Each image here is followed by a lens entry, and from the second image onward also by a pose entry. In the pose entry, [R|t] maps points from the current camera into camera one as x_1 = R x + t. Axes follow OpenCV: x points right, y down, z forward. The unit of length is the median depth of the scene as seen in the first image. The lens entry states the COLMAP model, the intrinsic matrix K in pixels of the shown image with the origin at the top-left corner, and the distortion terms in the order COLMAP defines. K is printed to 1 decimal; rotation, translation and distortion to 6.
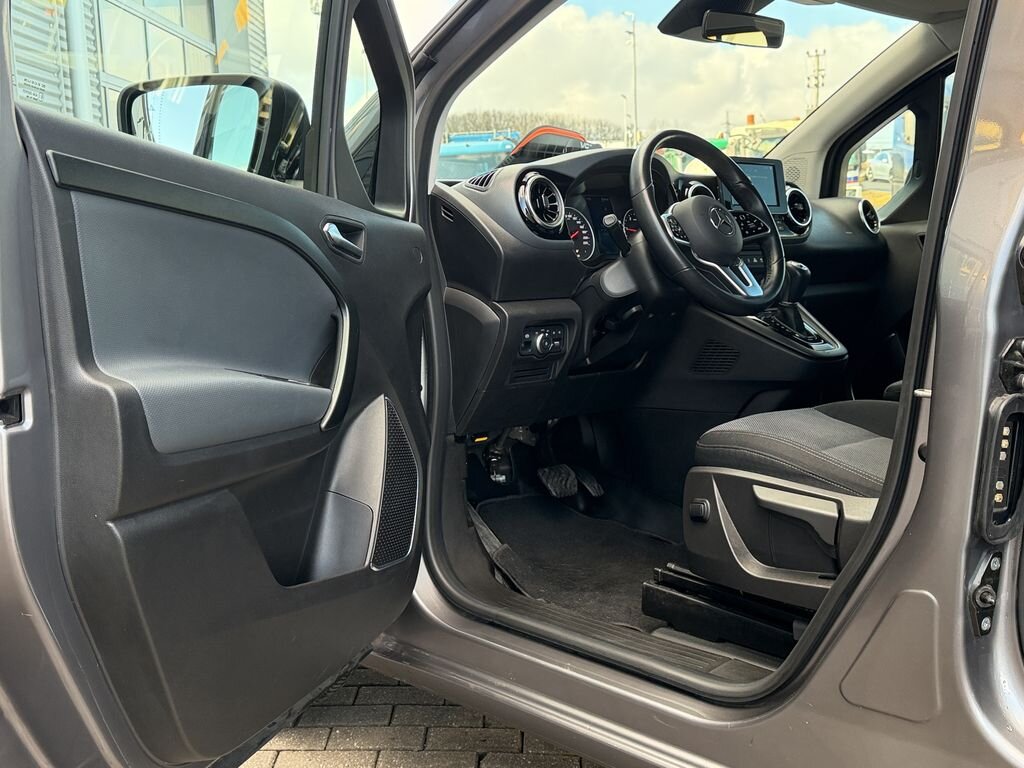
lens RADIAL K [[1092.9, 0, 512.0], [0, 1092.9, 384.0], [0, 0, 1]] dist [0.184429, -0.388550]
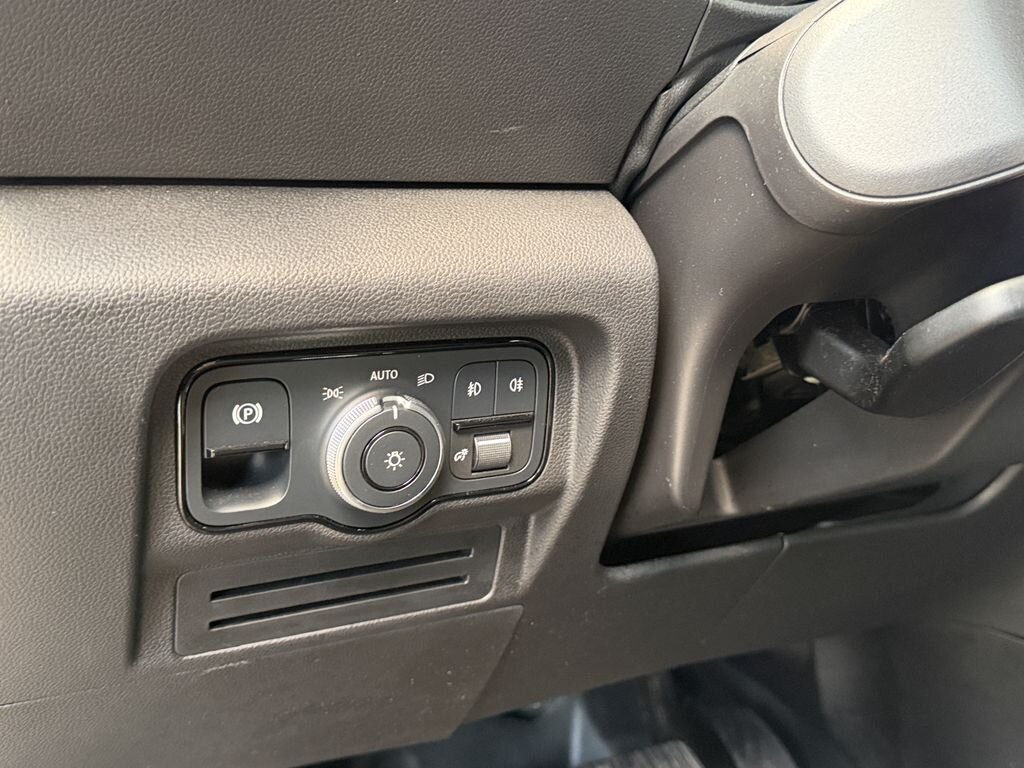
lens RADIAL K [[1092.9, 0, 512.0], [0, 1092.9, 384.0], [0, 0, 1]] dist [0.184429, -0.388550]
pose [[0.953554, 0.124122, -0.274462, 0.089698], [-0.089086, 0.986603, 0.136670, -0.070946], [0.287748, -0.105872, 0.951836, 0.833166]]
